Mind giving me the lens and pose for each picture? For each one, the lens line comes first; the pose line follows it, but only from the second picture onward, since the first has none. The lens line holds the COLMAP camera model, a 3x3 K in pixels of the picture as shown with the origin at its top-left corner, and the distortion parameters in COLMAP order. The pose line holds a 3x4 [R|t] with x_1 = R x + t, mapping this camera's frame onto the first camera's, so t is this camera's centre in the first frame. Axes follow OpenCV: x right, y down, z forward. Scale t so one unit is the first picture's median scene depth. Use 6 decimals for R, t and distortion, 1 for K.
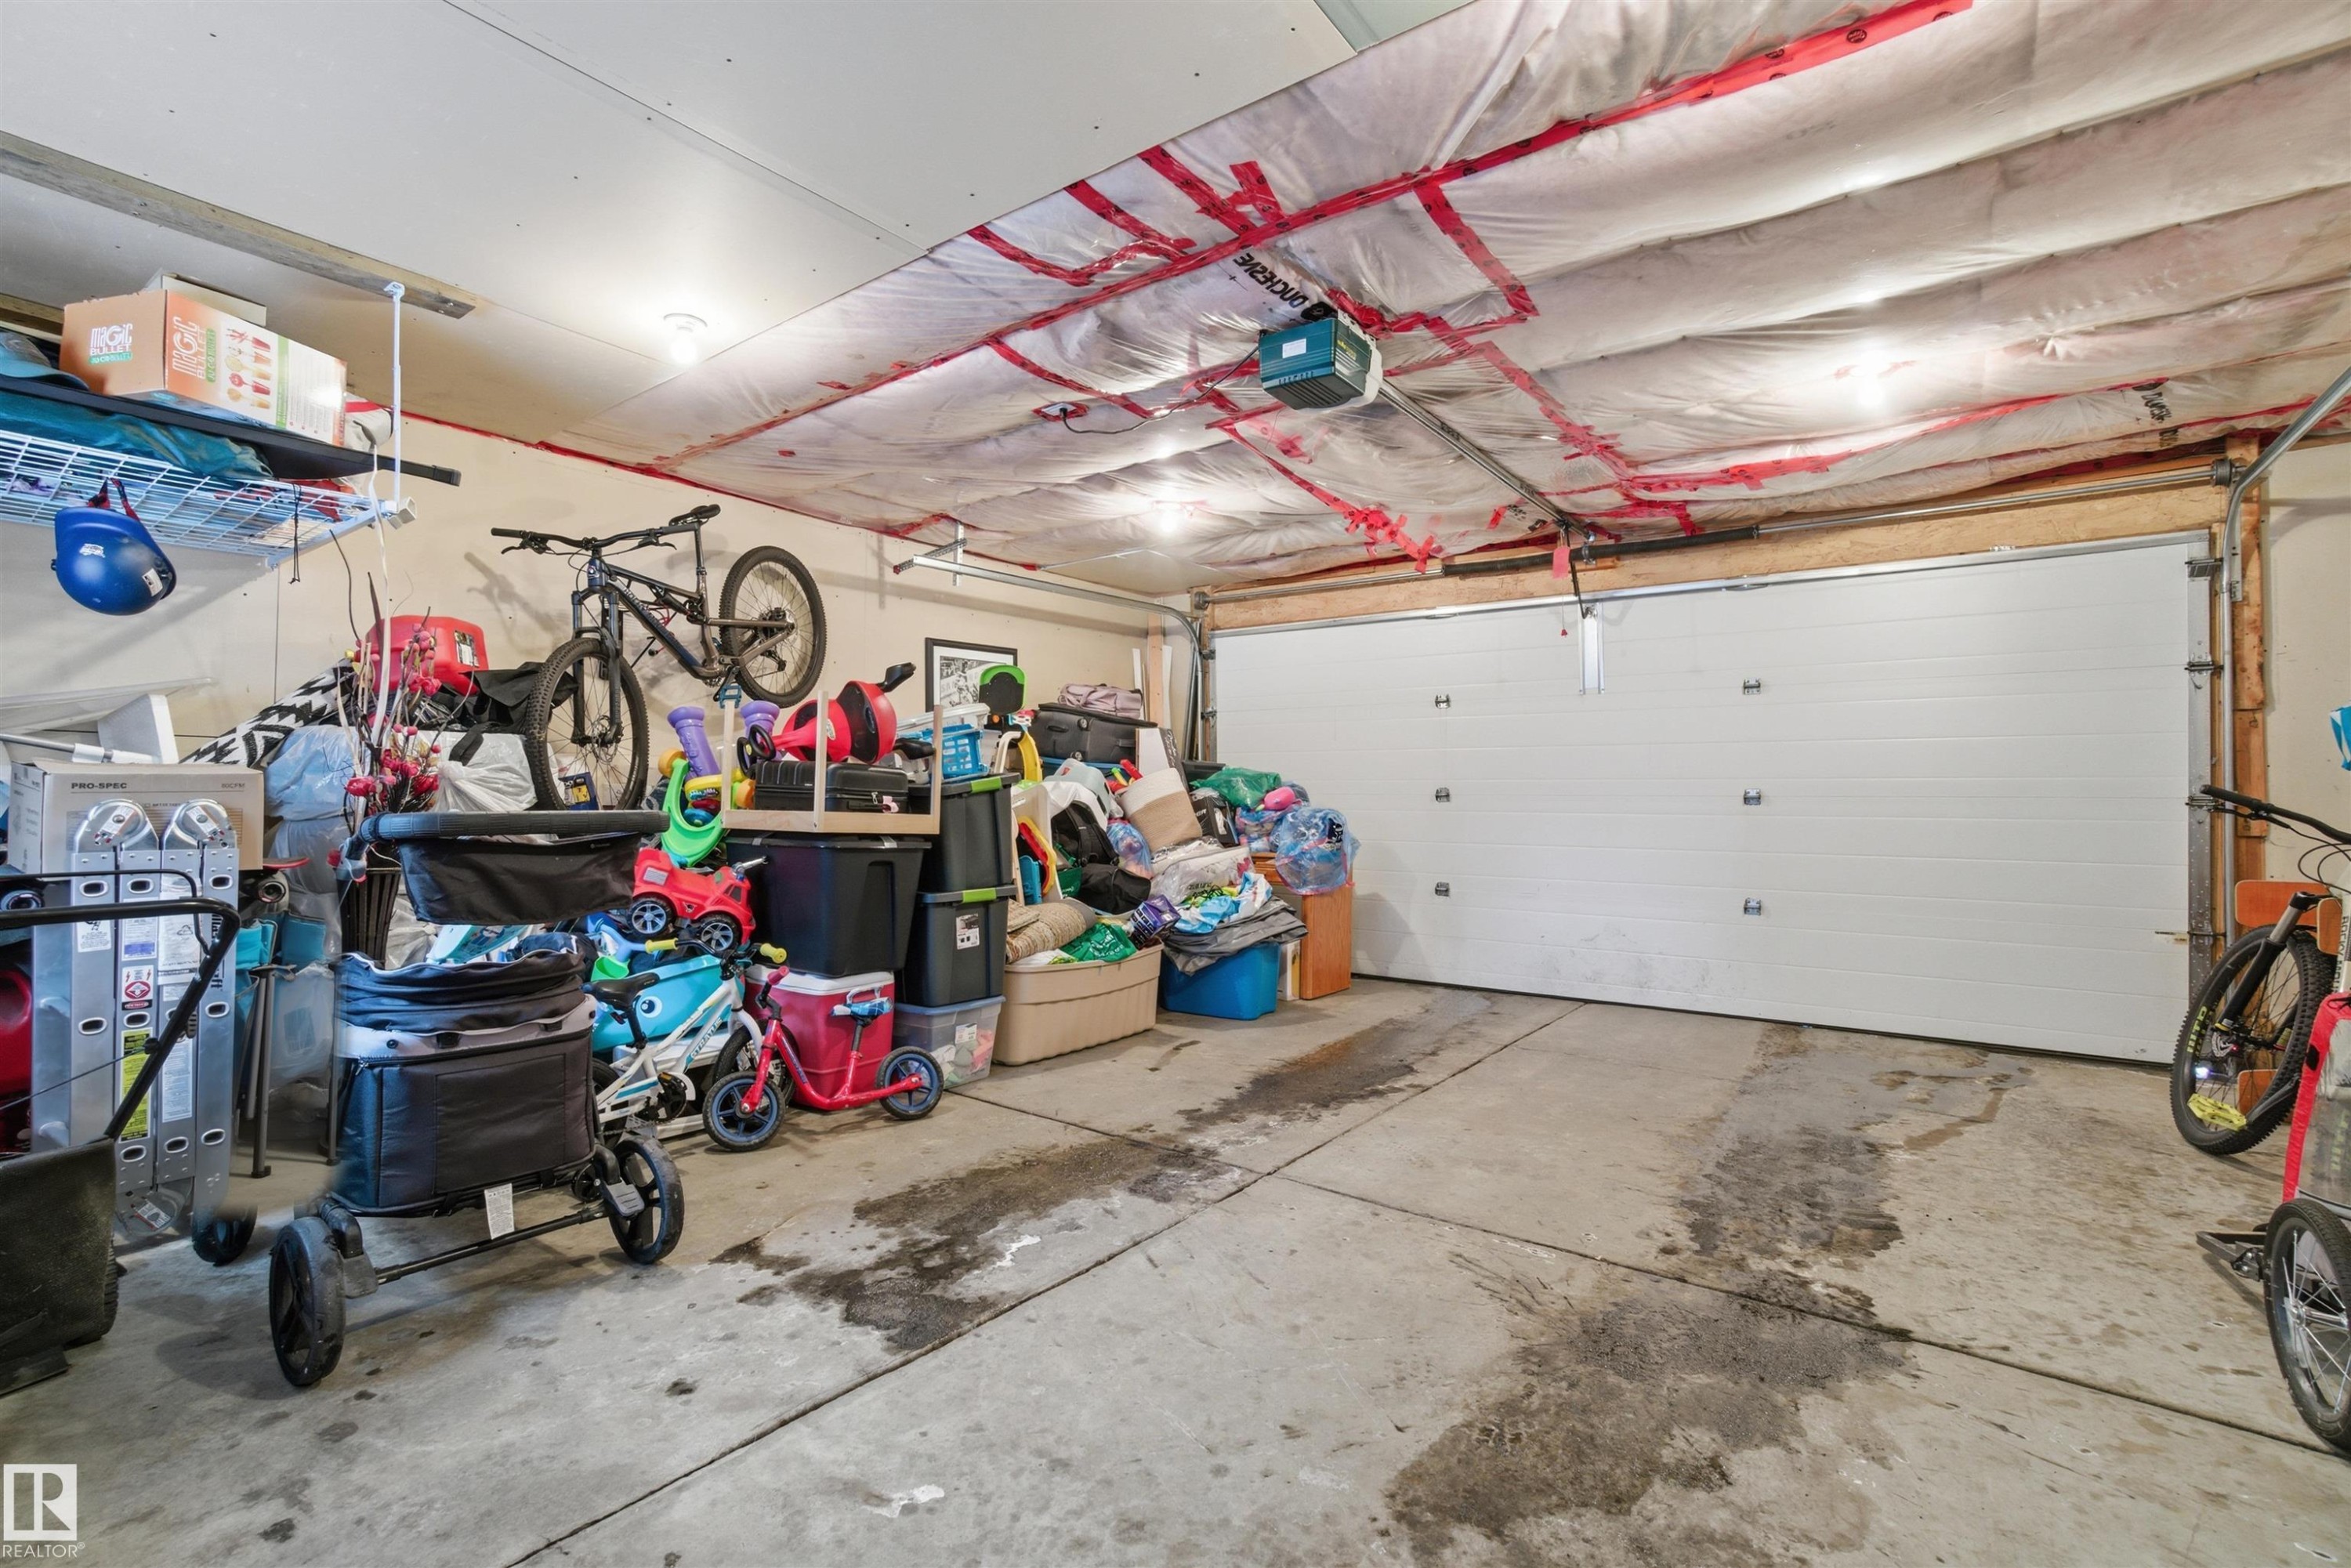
lens RADIAL K [[1061.7, 0, 1163.5], [0, 1061.7, 764.1], [0, 0, 1]] dist [-0.077720, 0.035219]
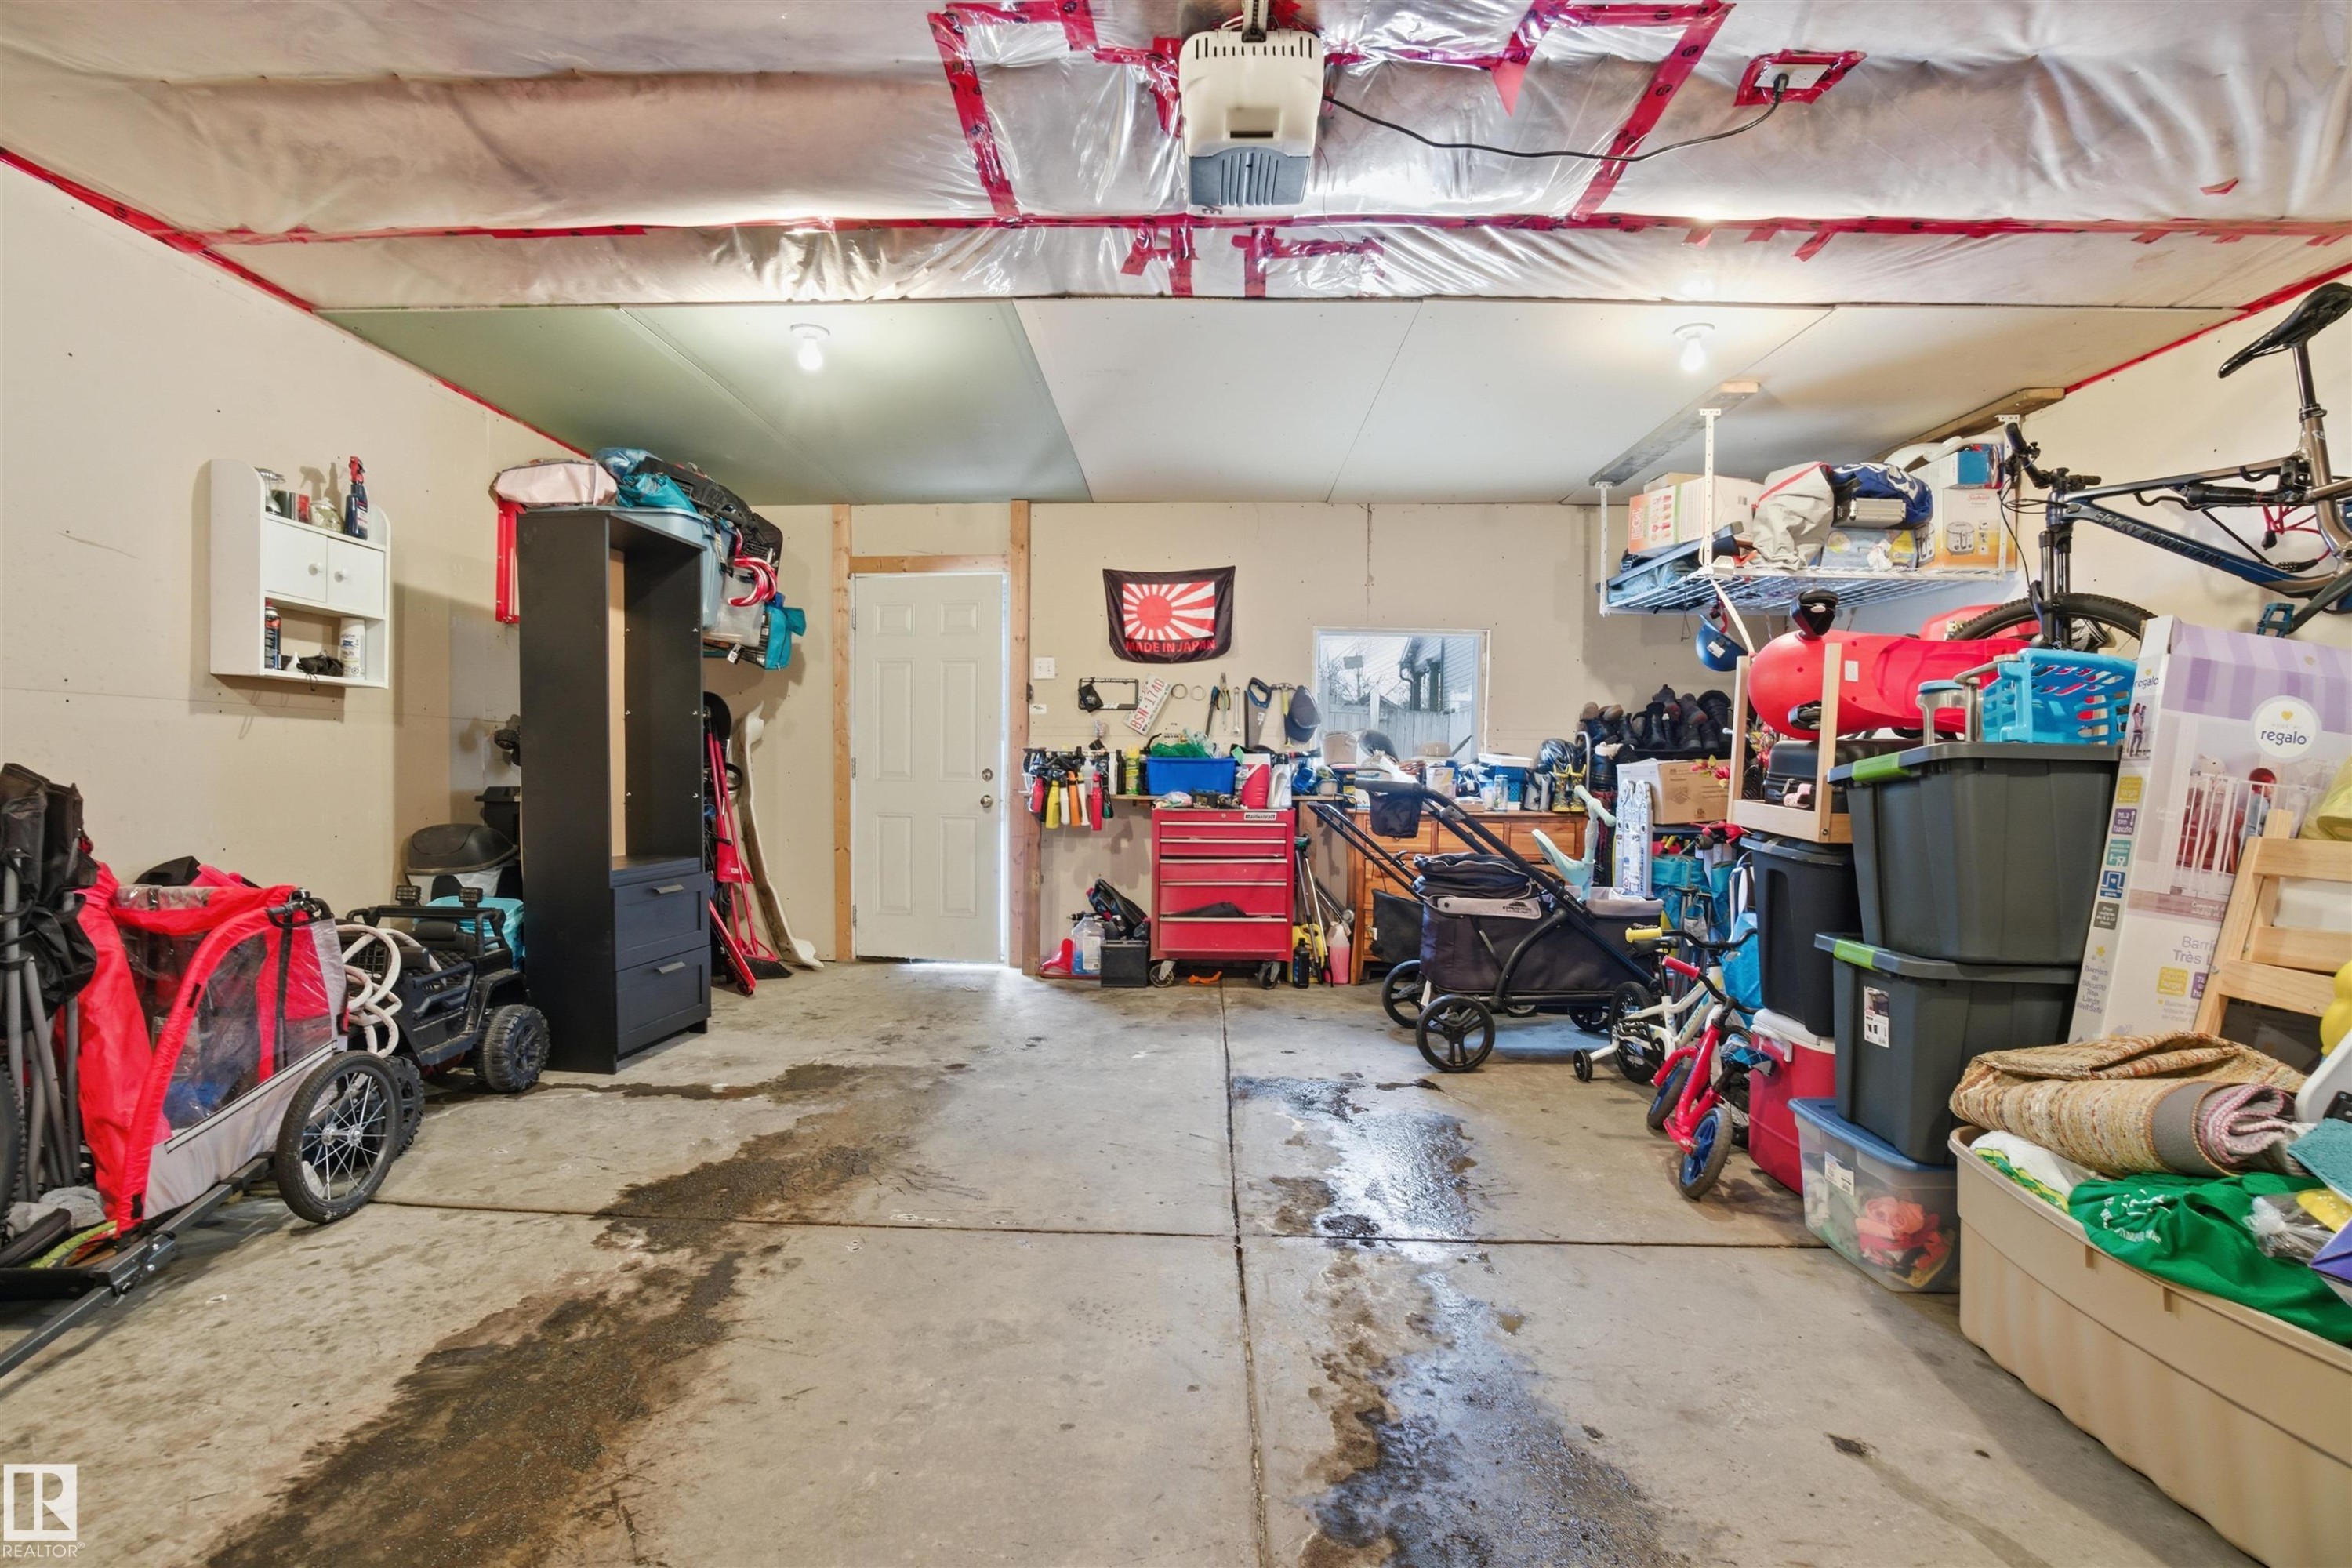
lens RADIAL K [[1164.0, 0, 1177.1], [0, 1164.0, 808.2], [0, 0, 1]] dist [-0.035719, 0.000071]
pose [[-0.821002, -0.000019, -0.570925, 0.782118], [-0.007174, 0.999921, 0.010284, 0.061818], [0.570880, 0.012539, -0.820938, 2.053791]]
